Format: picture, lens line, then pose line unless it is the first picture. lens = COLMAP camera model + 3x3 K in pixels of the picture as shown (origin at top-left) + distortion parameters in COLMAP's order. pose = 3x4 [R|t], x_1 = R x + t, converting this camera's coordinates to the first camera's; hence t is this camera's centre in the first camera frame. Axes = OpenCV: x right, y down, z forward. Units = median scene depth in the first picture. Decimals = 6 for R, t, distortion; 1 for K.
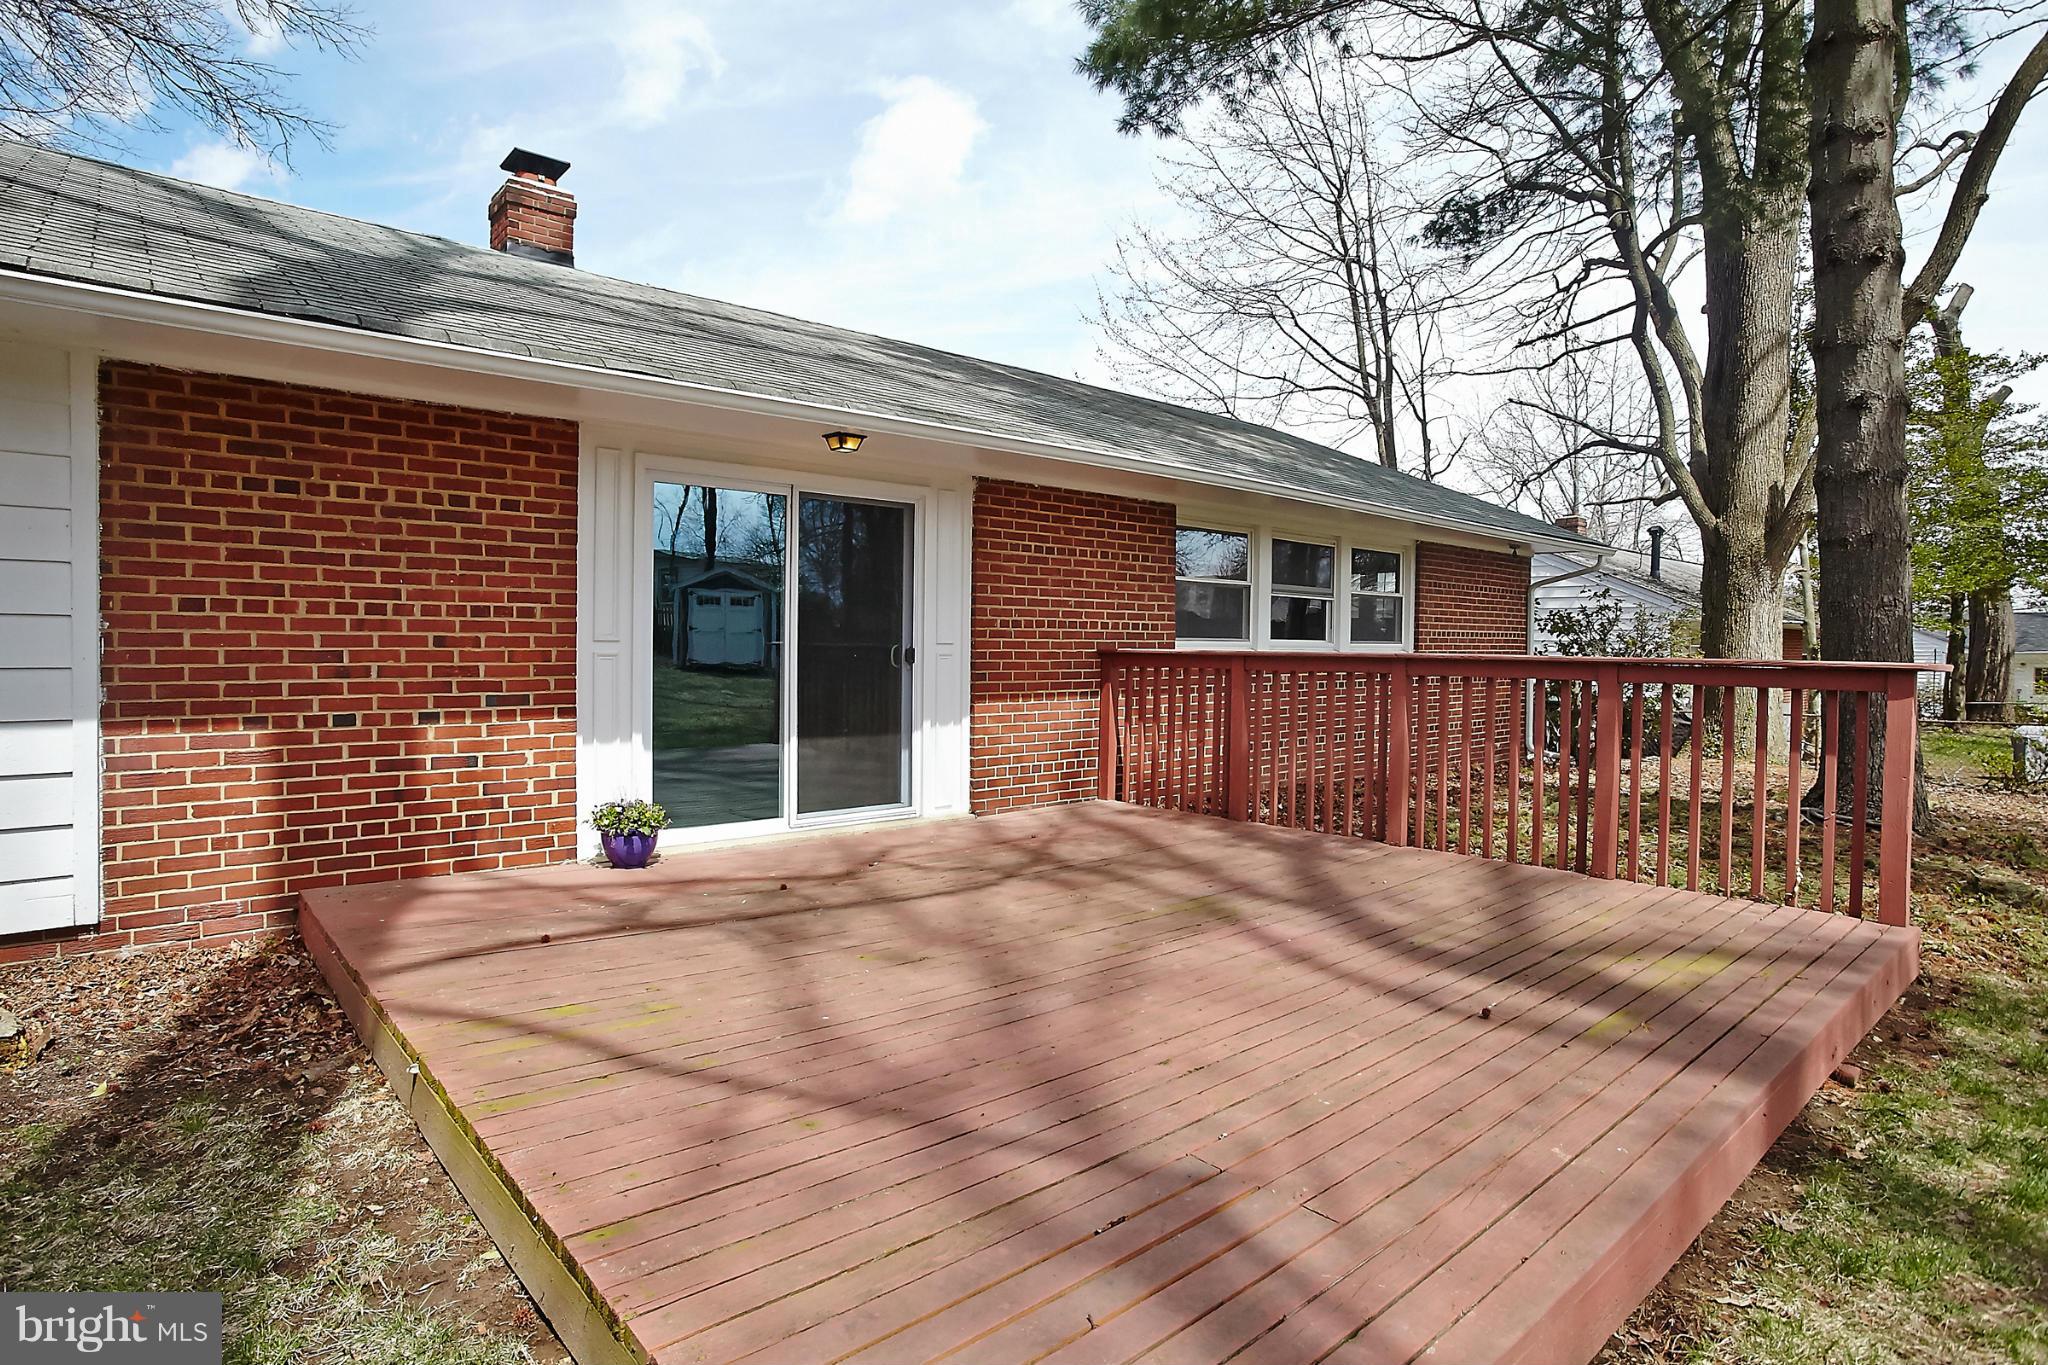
lens RADIAL K [[1007.9, 0, 1015.8], [0, 1007.9, 675.1], [0, 0, 1]] dist [-0.059234, 0.015164]
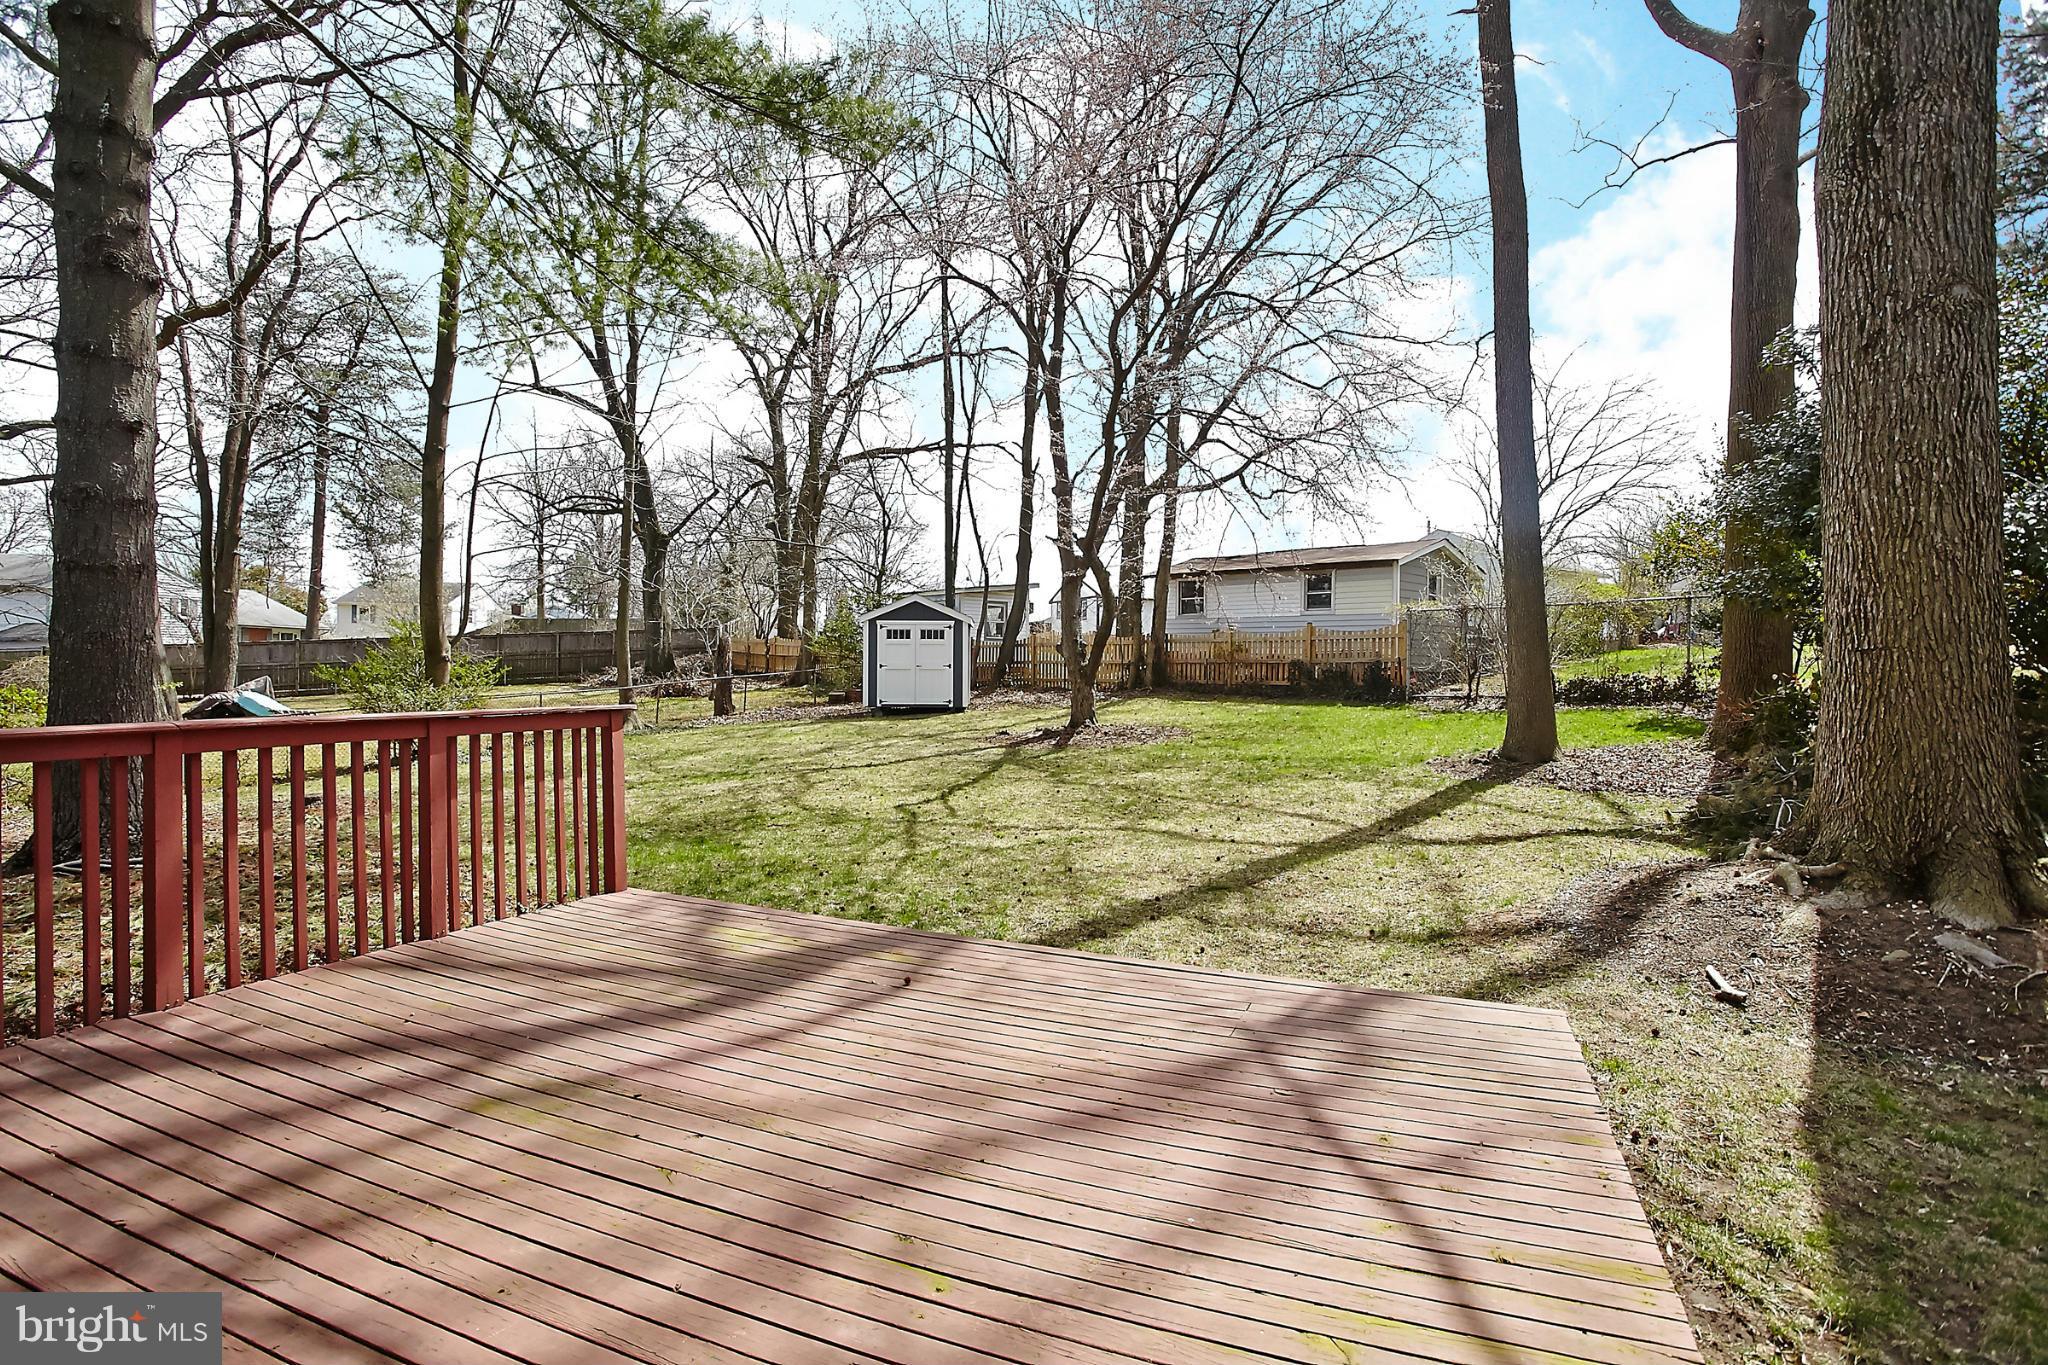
lens RADIAL K [[1007.9, 0, 1016.0], [0, 1007.9, 673.2], [0, 0, 1]] dist [-0.059234, 0.015164]
pose [[-0.426368, -0.013492, 0.904449, -0.803366], [0.015769, 0.999626, 0.022345, -0.102321], [-0.904412, 0.023790, -0.425996, 1.396079]]
